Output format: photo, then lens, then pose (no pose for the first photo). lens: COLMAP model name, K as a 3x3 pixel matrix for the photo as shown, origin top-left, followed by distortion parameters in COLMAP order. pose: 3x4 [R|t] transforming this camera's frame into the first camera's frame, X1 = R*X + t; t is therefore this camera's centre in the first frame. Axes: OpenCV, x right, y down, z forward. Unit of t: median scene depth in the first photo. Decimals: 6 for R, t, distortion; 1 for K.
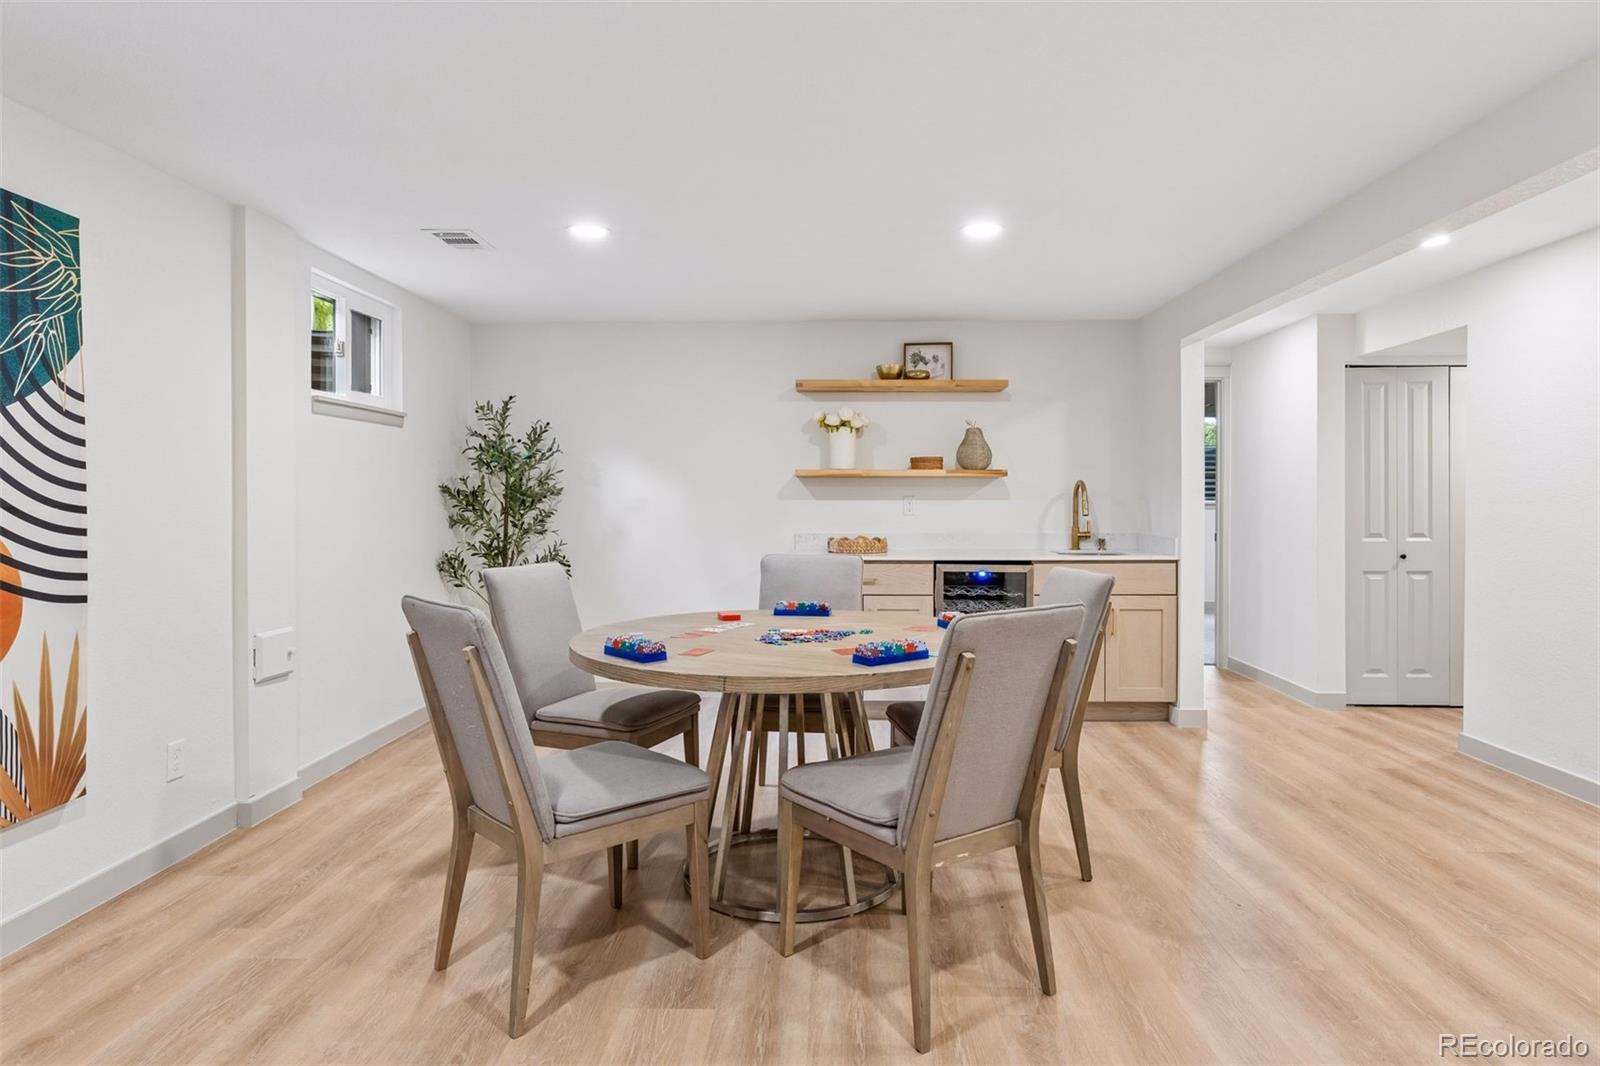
lens RADIAL K [[955.7, 0, 801.4], [0, 955.7, 522.6], [0, 0, 1]] dist [0.000625, -0.001494]
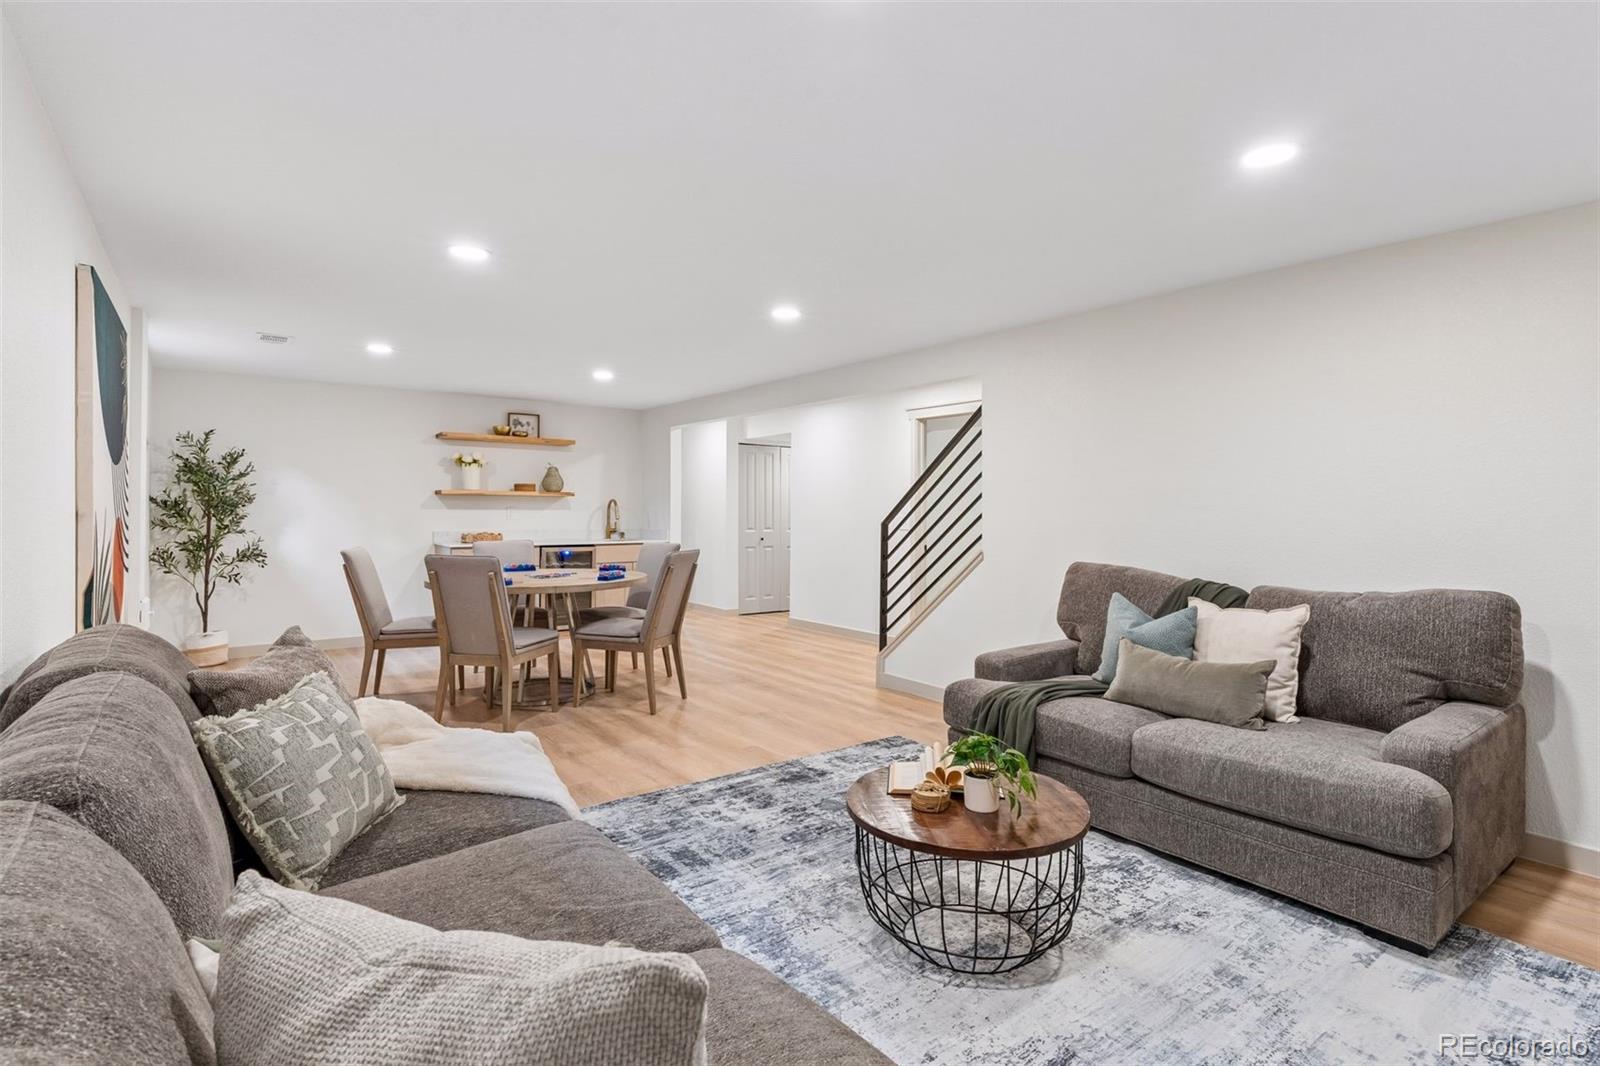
lens RADIAL K [[809.8, 0, 800.3], [0, 809.8, 524.9], [0, 0, 1]] dist [0.000802, 0.000039]
pose [[0.791248, -0.005253, 0.611472, -0.346113], [0.006043, 0.999981, 0.000771, 0.004516], [-0.611465, 0.003085, 0.791266, -0.394274]]
